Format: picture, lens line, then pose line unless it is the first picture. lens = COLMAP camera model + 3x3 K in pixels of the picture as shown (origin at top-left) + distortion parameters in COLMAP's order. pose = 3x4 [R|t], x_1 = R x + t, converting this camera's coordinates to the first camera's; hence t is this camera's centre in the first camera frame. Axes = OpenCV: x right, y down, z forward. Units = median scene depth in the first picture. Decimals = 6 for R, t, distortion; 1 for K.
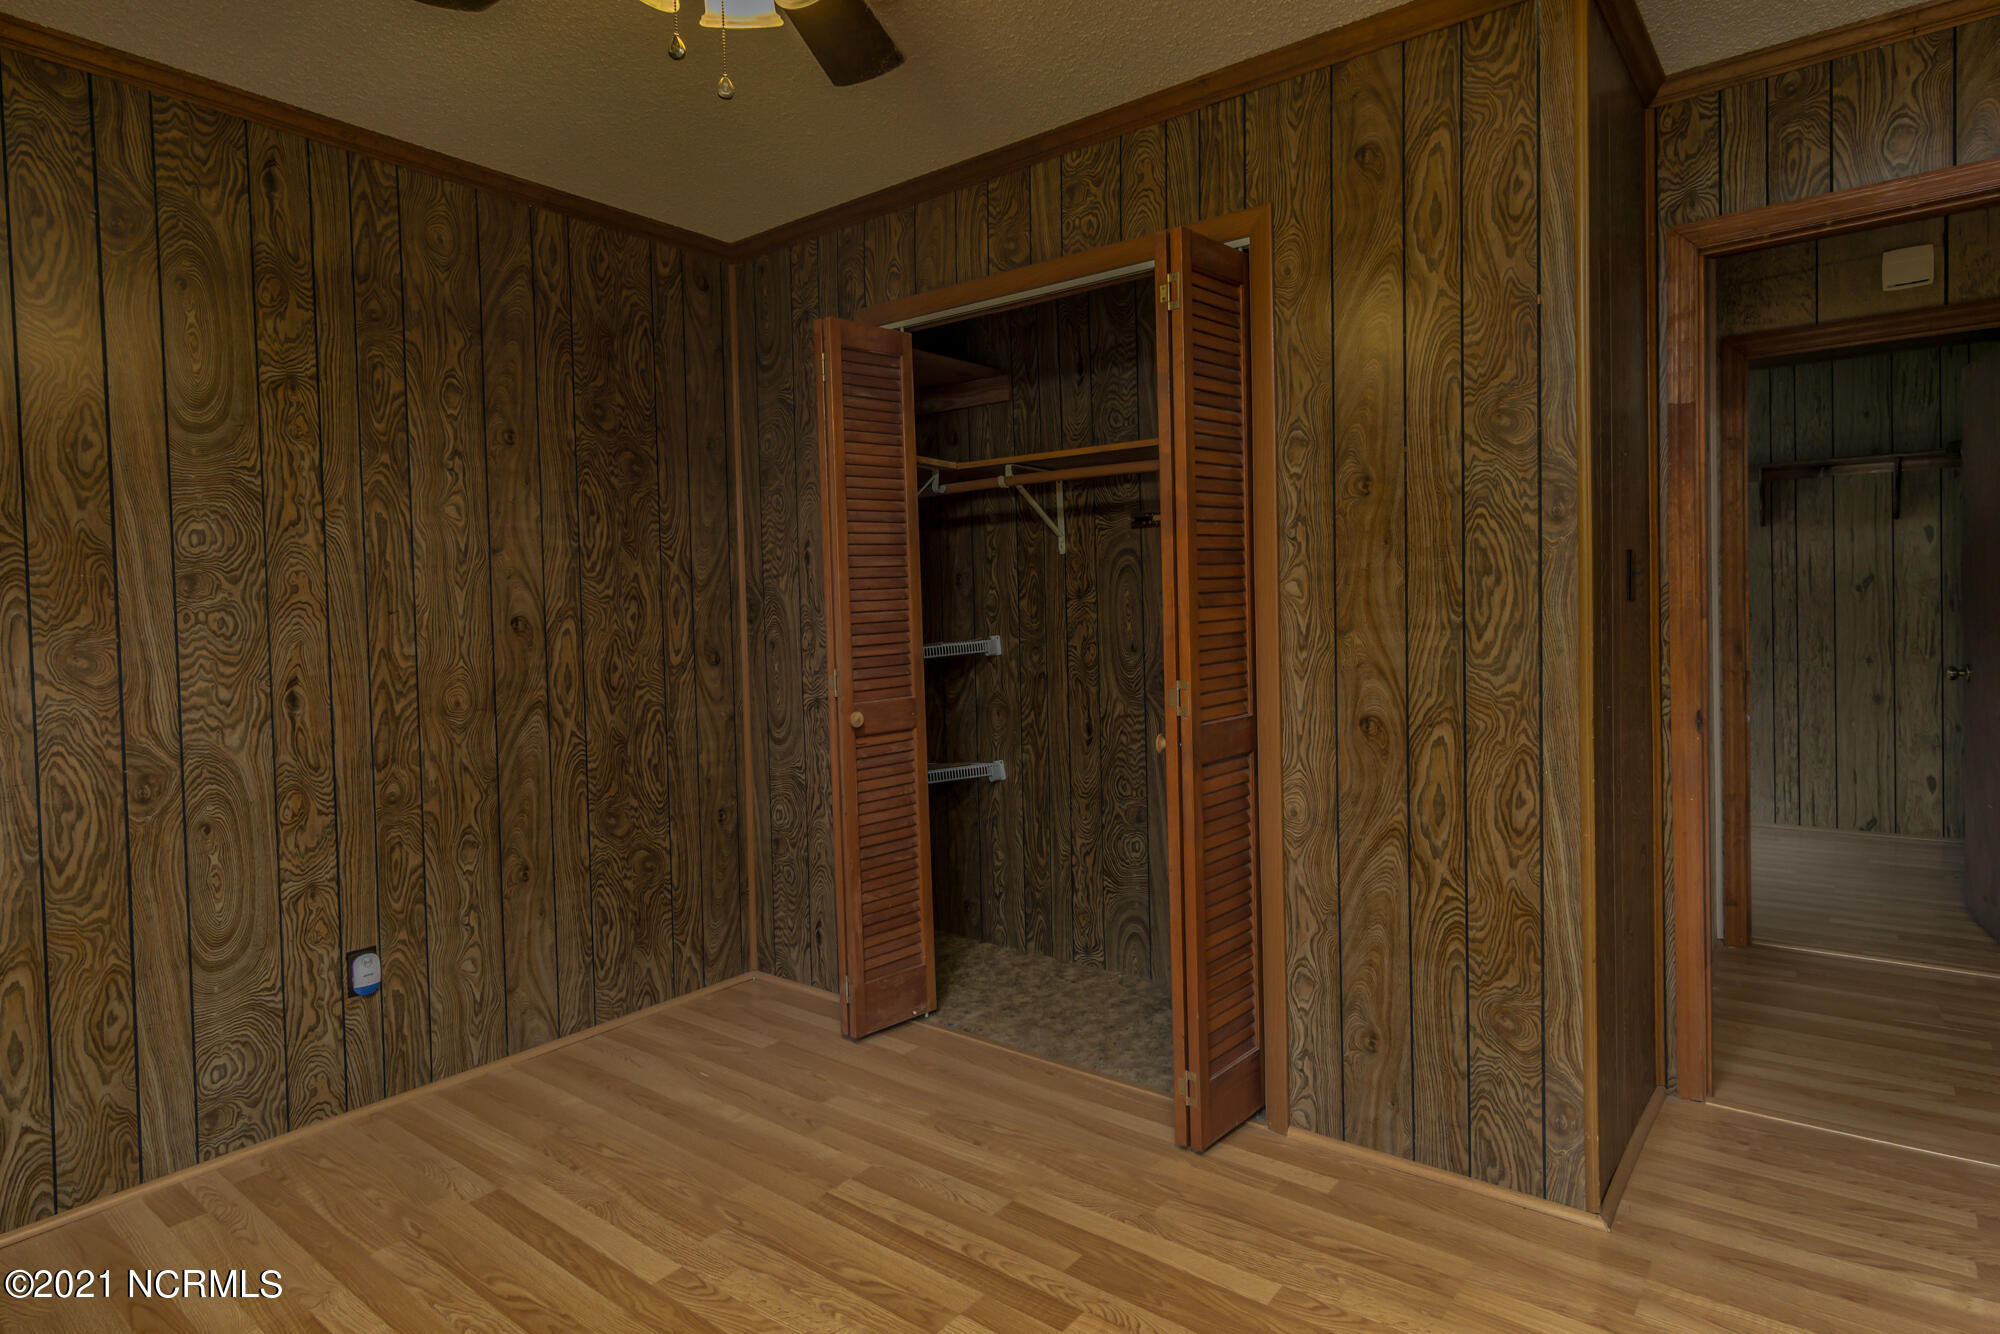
lens RADIAL K [[1091.1, 0, 996.9], [0, 1091.1, 646.1], [0, 0, 1]] dist [0.004906, 0.001817]
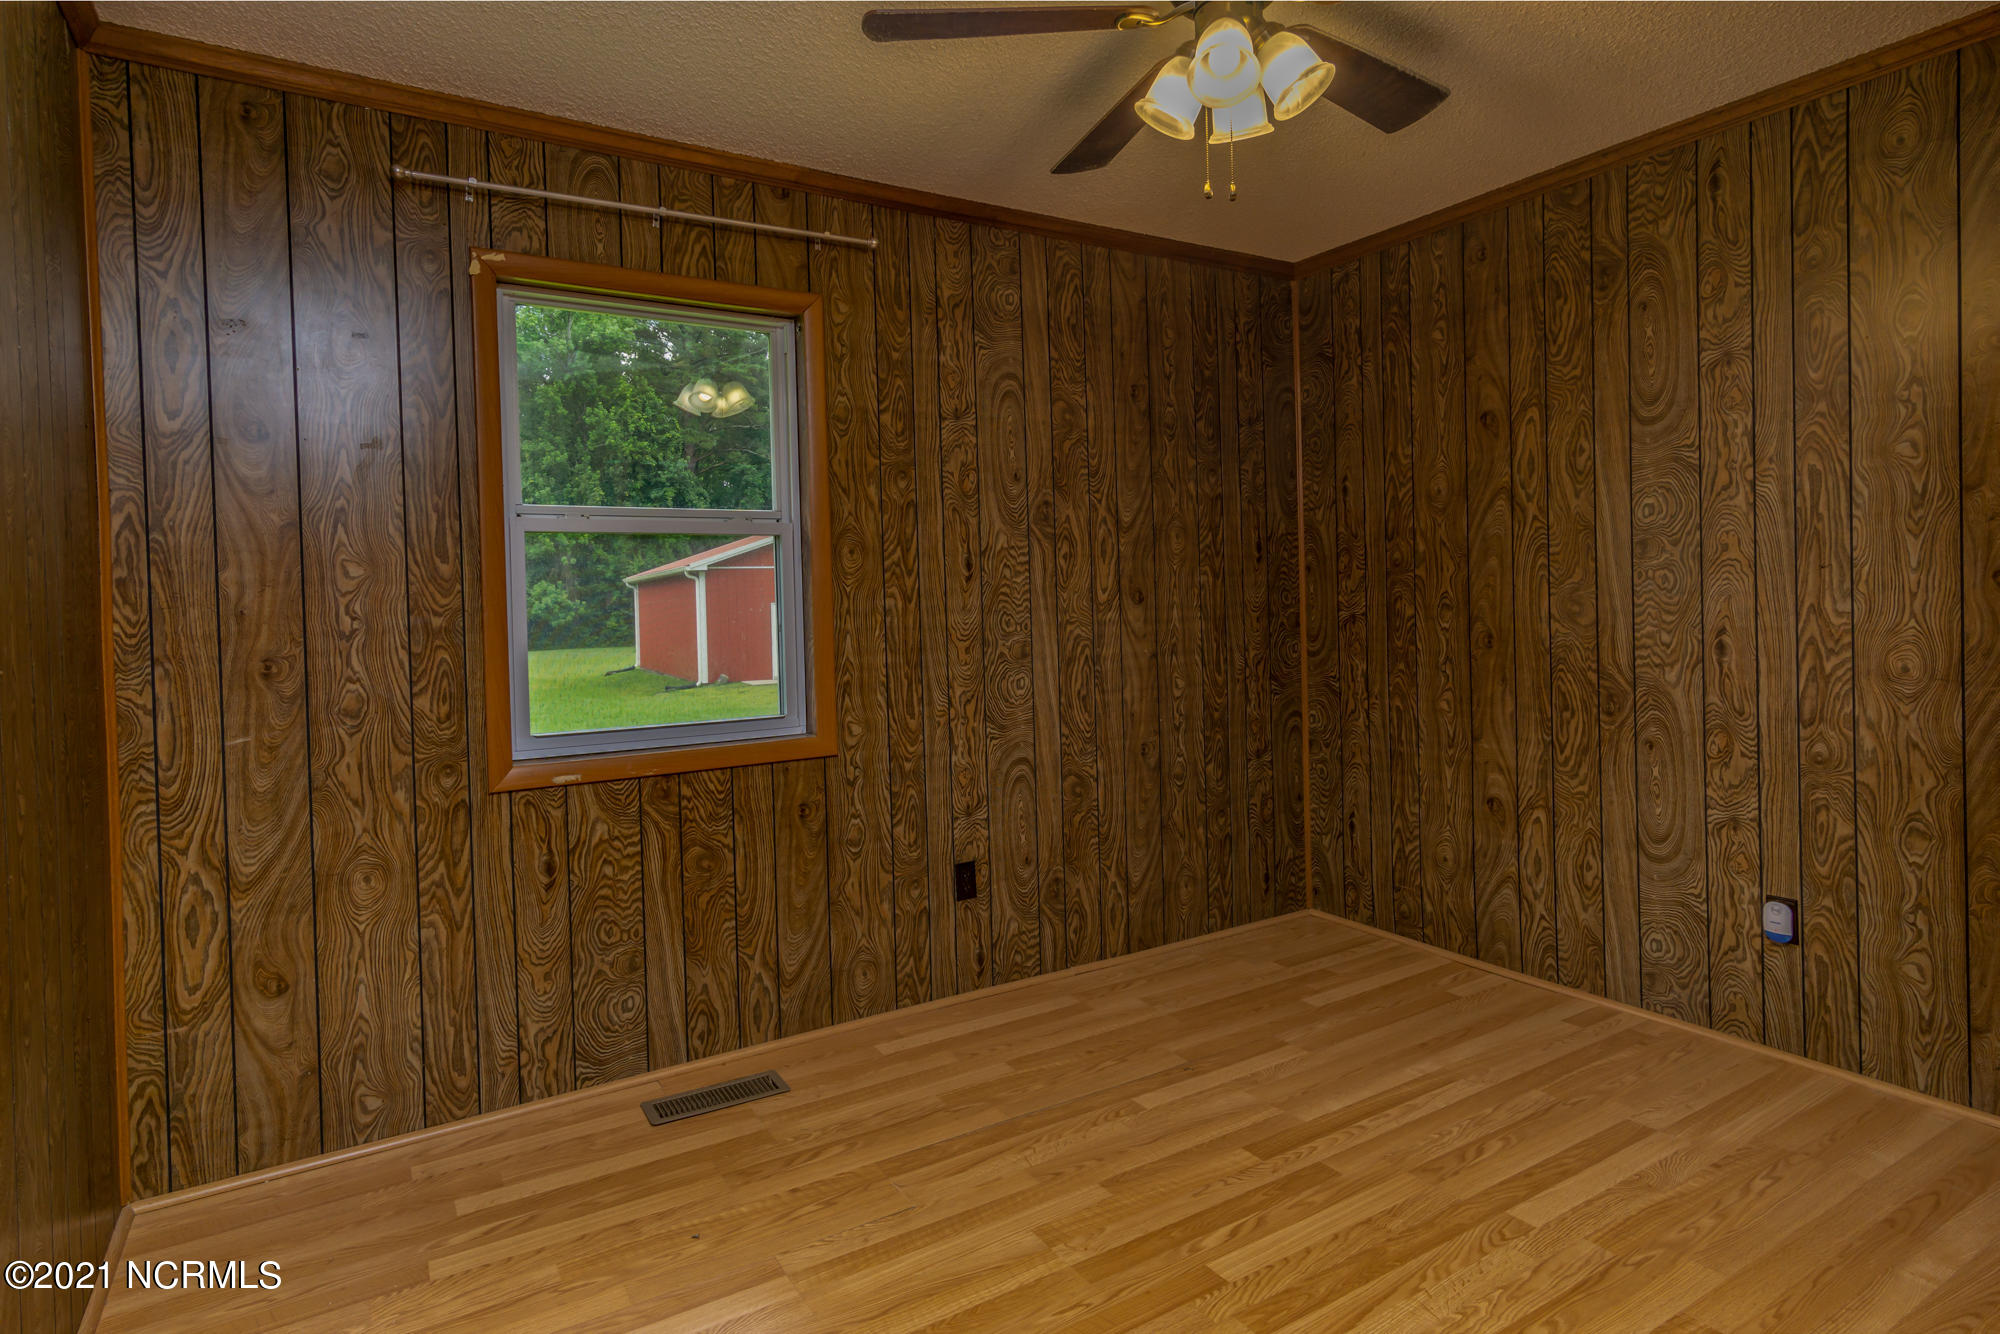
lens RADIAL K [[1055.8, 0, 1008.3], [0, 1055.8, 626.6], [0, 0, 1]] dist [0.000391, 0.000807]
pose [[-0.337210, 0.050793, -0.940058, 0.606176], [-0.000844, 0.998527, 0.054255, -0.029628], [0.941429, 0.019089, -0.336670, 0.681686]]
